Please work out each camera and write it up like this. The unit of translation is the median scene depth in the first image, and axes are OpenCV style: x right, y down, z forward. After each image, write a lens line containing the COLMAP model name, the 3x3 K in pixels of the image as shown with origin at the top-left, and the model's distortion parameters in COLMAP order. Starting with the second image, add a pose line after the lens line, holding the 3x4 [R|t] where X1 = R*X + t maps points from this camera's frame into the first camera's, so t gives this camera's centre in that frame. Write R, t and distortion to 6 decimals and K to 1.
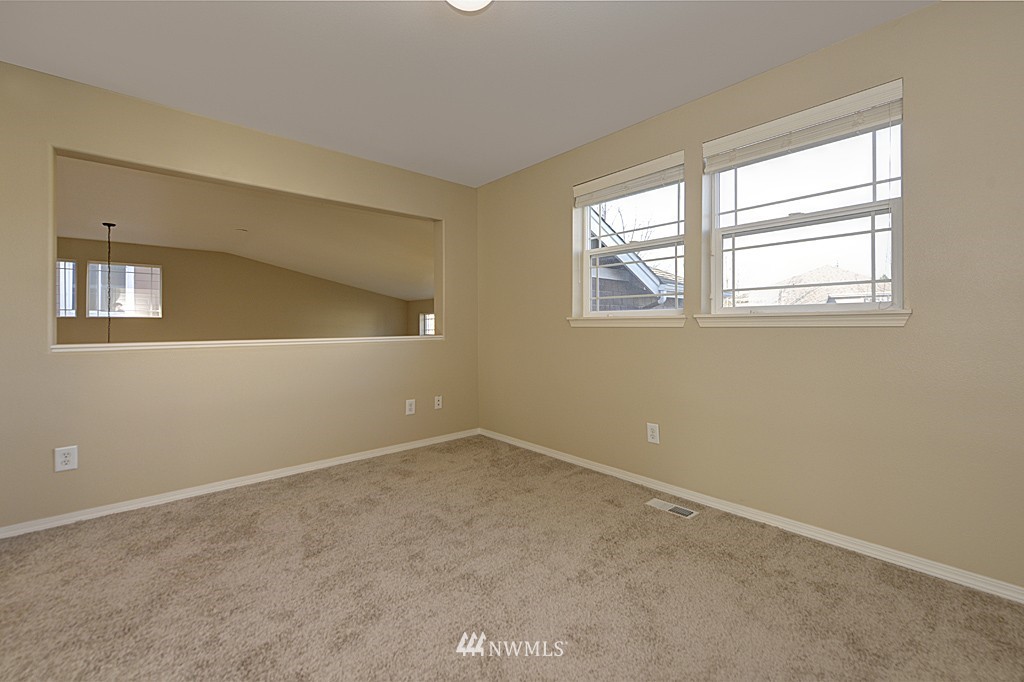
lens RADIAL K [[430.9, 0, 509.8], [0, 430.9, 334.4], [0, 0, 1]] dist [0.001077, -0.000113]
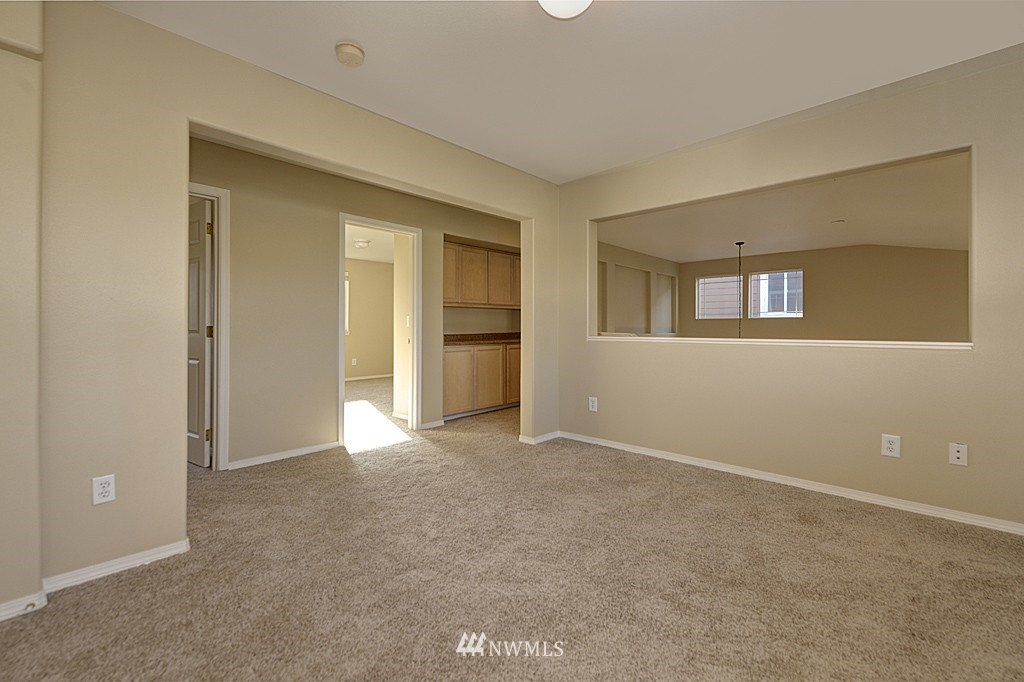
lens RADIAL K [[446.5, 0, 510.5], [0, 446.5, 329.8], [0, 0, 1]] dist [-0.000004, 0.000167]
pose [[0.072014, 0.013250, -0.997316, 0.515276], [-0.019323, 0.999743, 0.011887, -0.013345], [0.997216, 0.018415, 0.072252, 0.416603]]
